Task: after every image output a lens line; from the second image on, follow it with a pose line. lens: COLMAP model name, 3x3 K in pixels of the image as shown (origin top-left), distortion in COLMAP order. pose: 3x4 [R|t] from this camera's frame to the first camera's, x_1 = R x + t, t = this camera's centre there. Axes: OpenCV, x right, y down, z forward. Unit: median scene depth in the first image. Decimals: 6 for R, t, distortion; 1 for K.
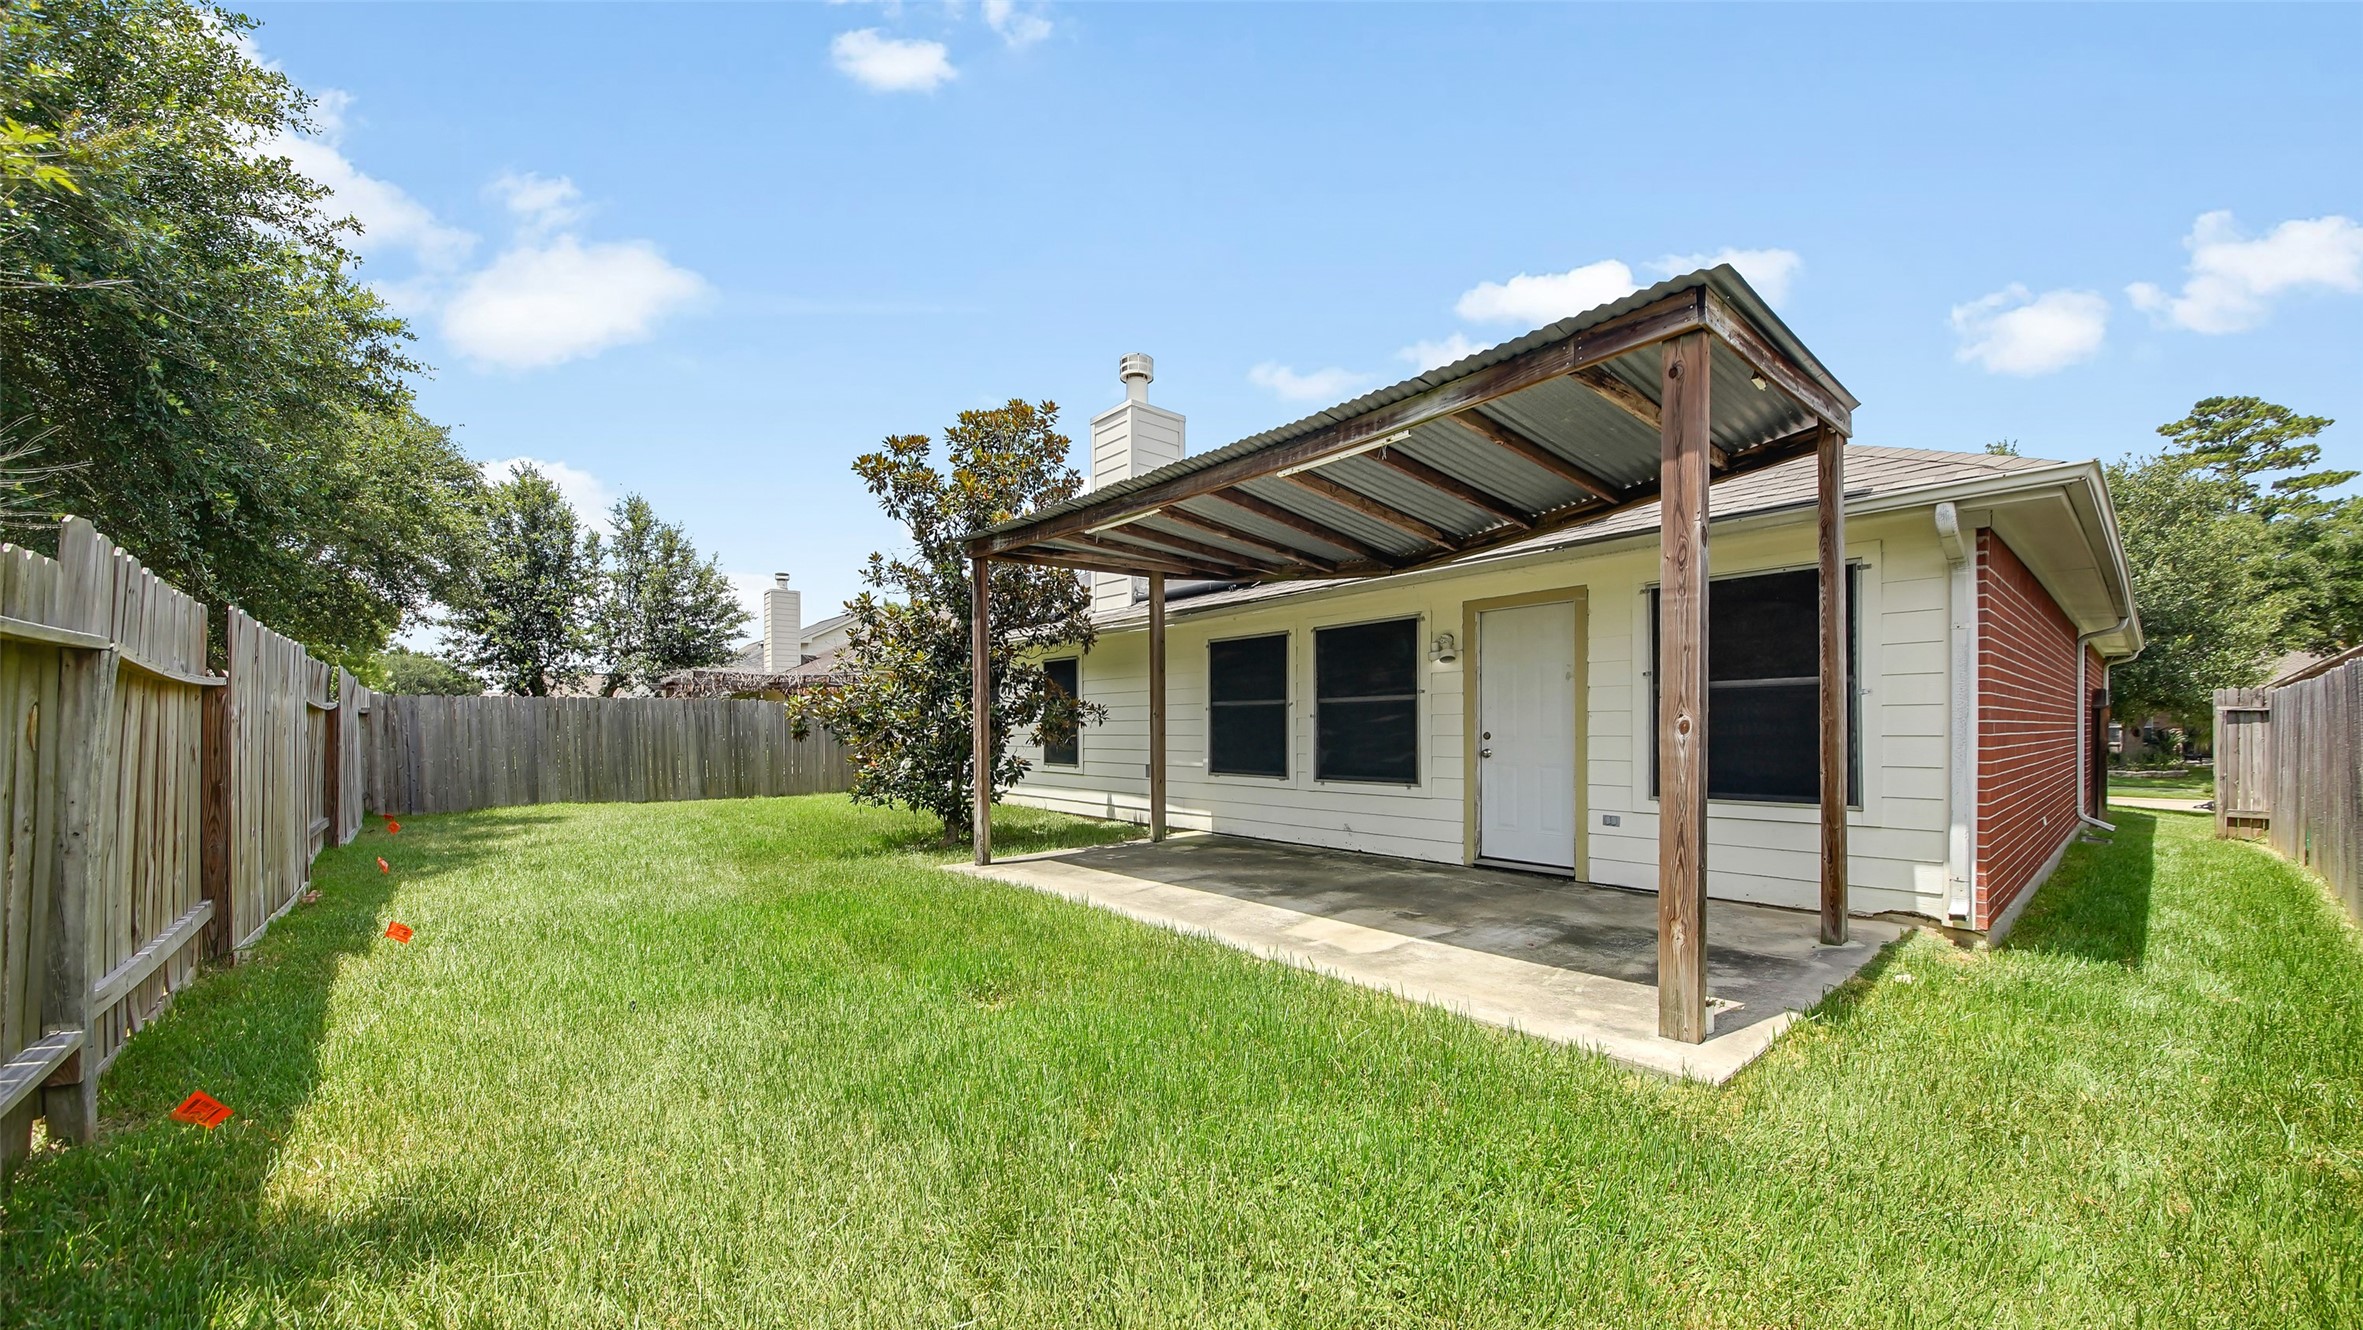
lens RADIAL K [[852.4, 0, 1181.5], [0, 852.4, 665.0], [0, 0, 1]] dist [-0.000327, -0.000011]
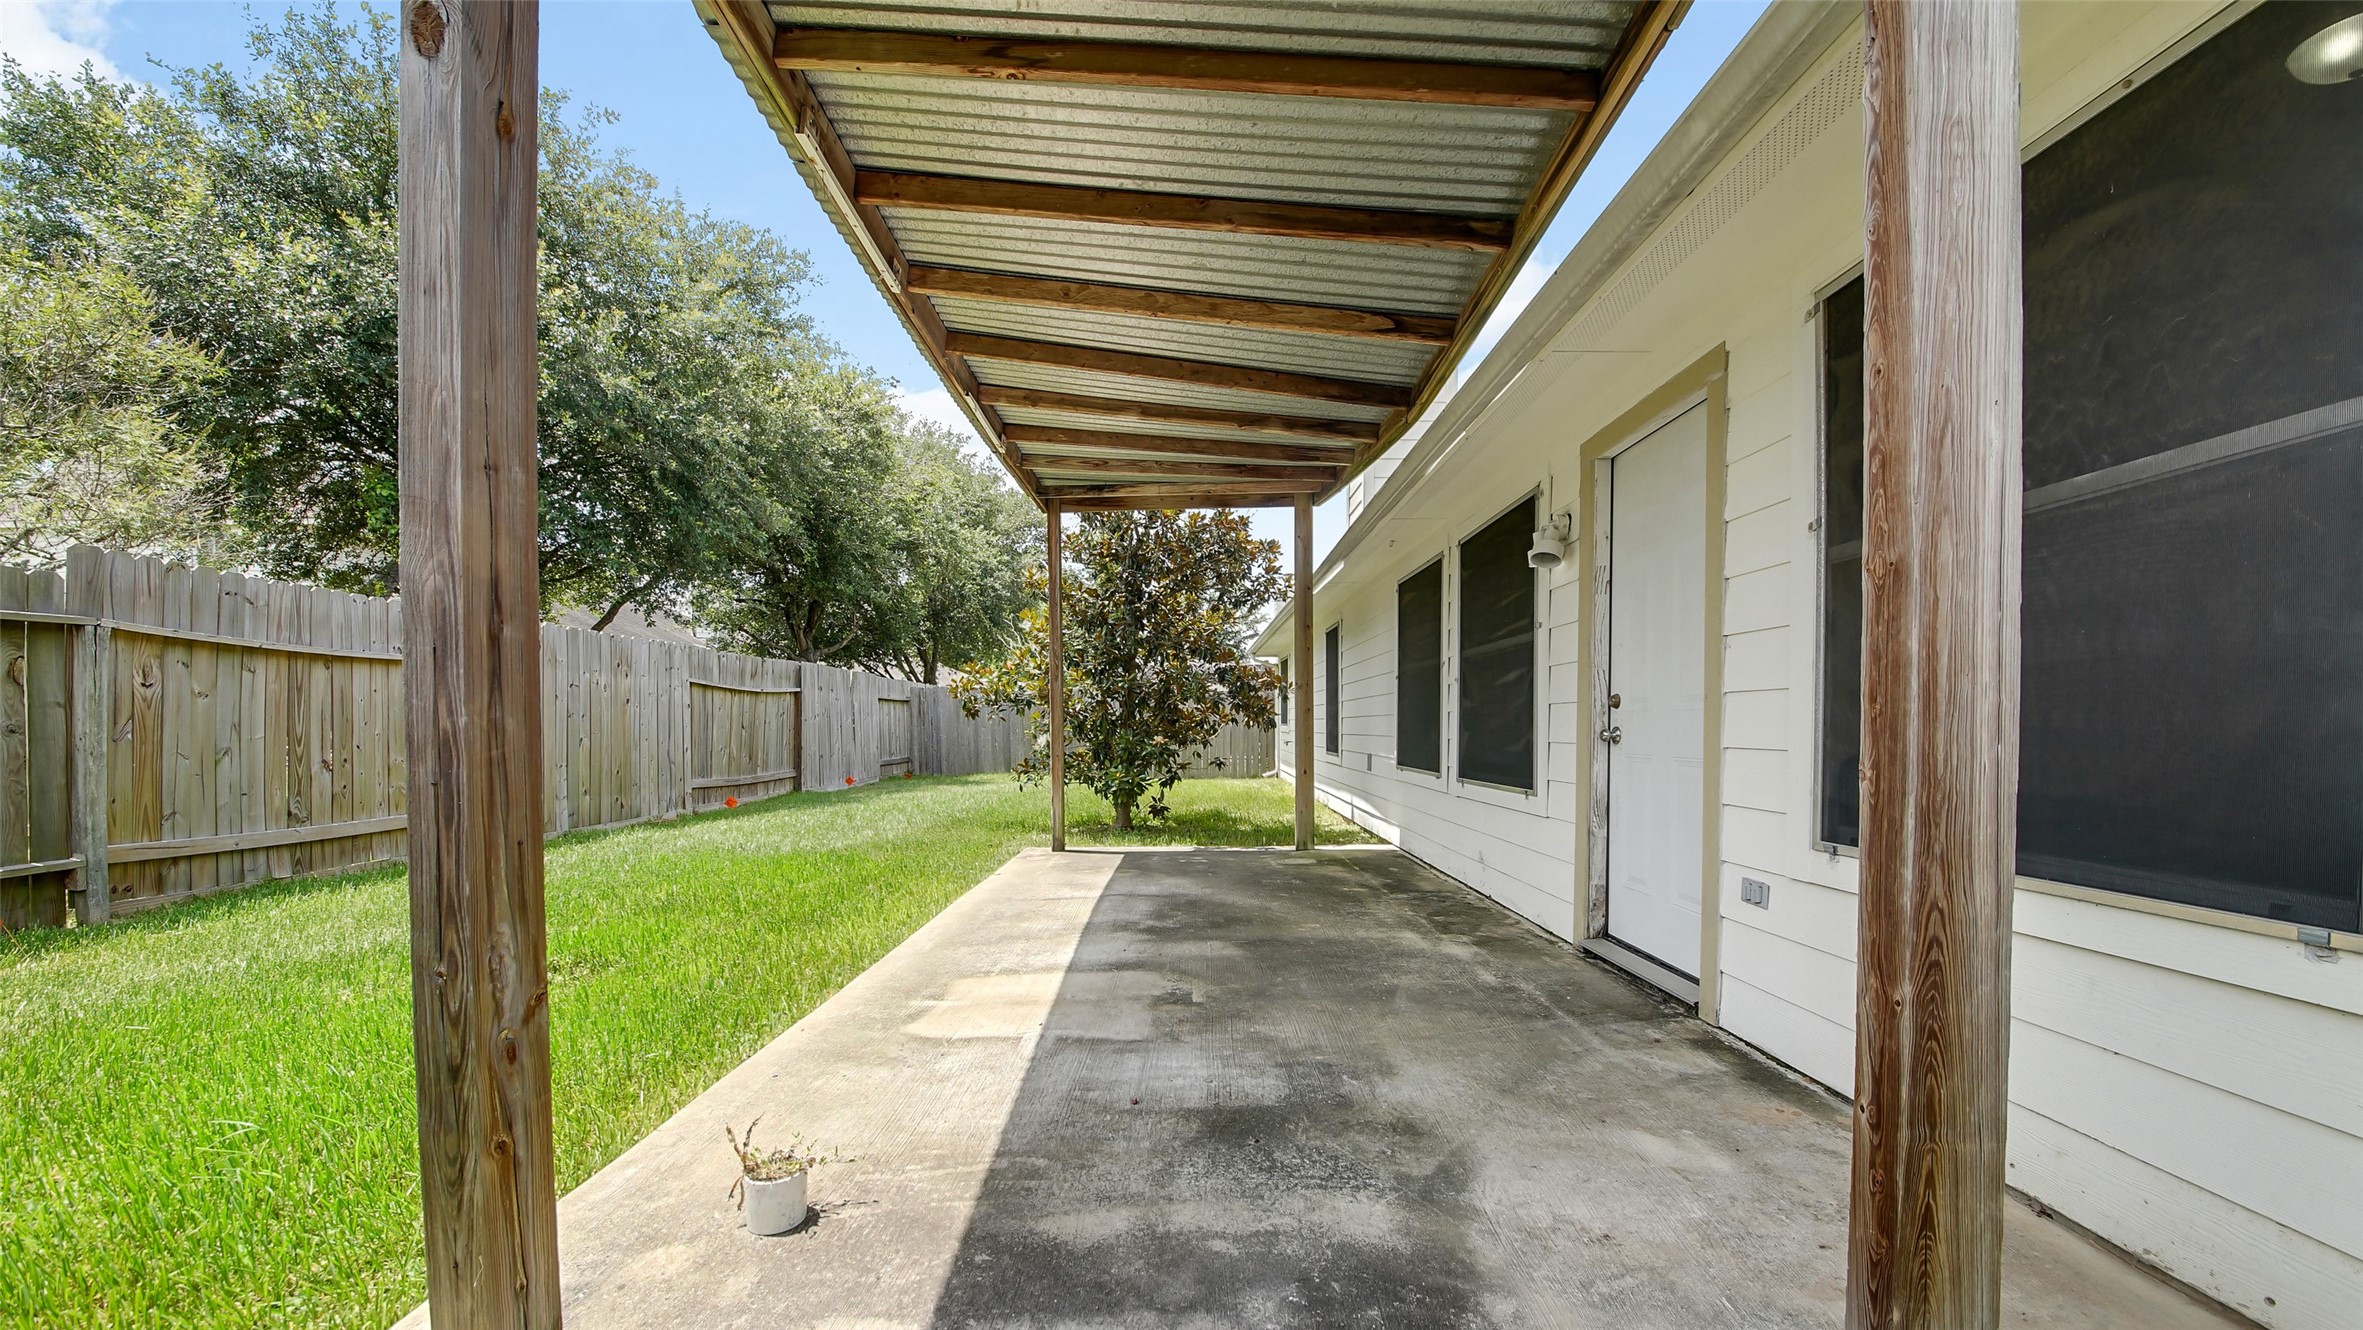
lens RADIAL K [[859.2, 0, 1183.5], [0, 859.2, 719.9], [0, 0, 1]] dist [0.000274, 0.000009]
pose [[0.752978, 0.005108, -0.658025, 0.556781], [0.039629, 0.997803, 0.053093, 0.061840], [0.656851, -0.066054, 0.751122, 0.488420]]
